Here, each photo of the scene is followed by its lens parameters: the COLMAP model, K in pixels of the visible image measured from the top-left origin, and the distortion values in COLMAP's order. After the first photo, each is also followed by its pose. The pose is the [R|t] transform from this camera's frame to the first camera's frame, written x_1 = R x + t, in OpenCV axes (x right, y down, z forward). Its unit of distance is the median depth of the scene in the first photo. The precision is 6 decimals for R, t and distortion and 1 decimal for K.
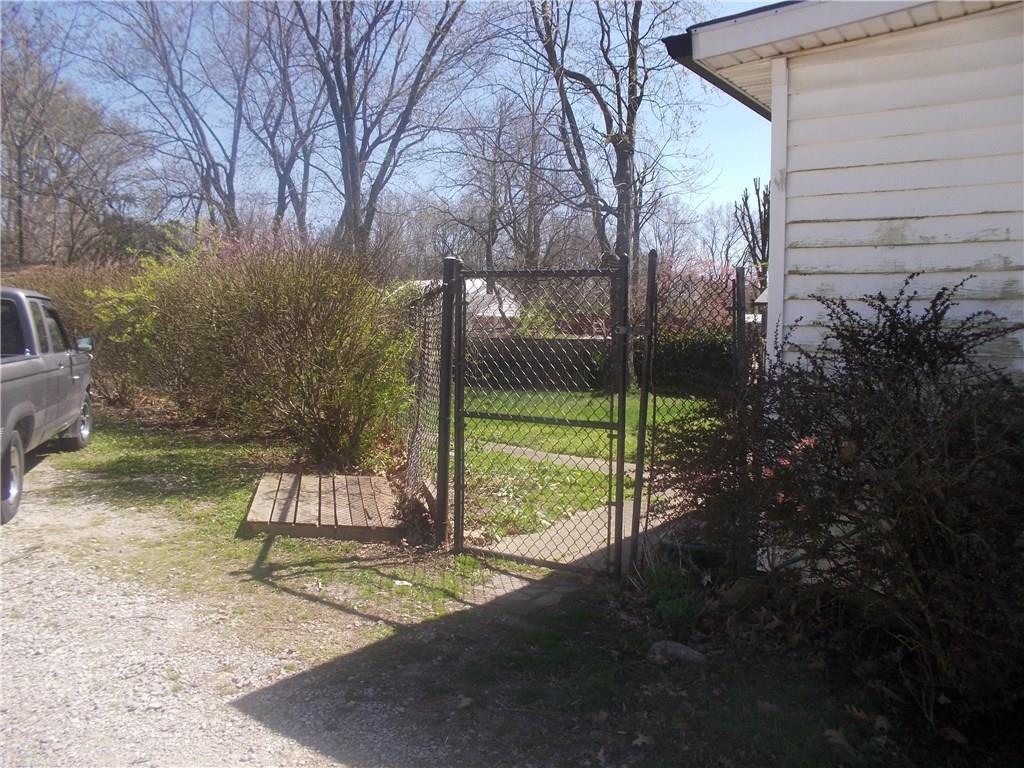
lens RADIAL K [[856.7, 0, 528.5], [0, 856.7, 383.8], [0, 0, 1]] dist [-0.166490, 0.184058]
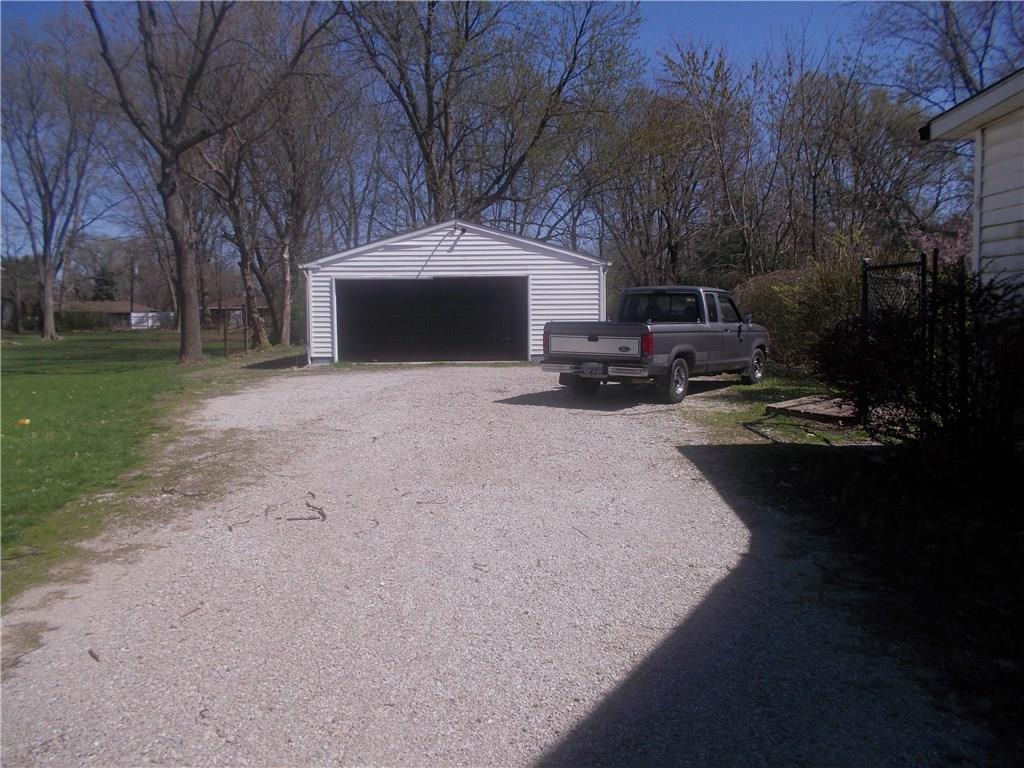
lens RADIAL K [[856.7, 0, 528.5], [0, 856.7, 383.8], [0, 0, 1]] dist [-0.166490, 0.184058]
pose [[0.598343, 0.035504, -0.800453, 0.684634], [-0.028556, 0.999328, 0.022979, 0.068427], [0.800731, 0.009109, 0.598955, -0.449872]]
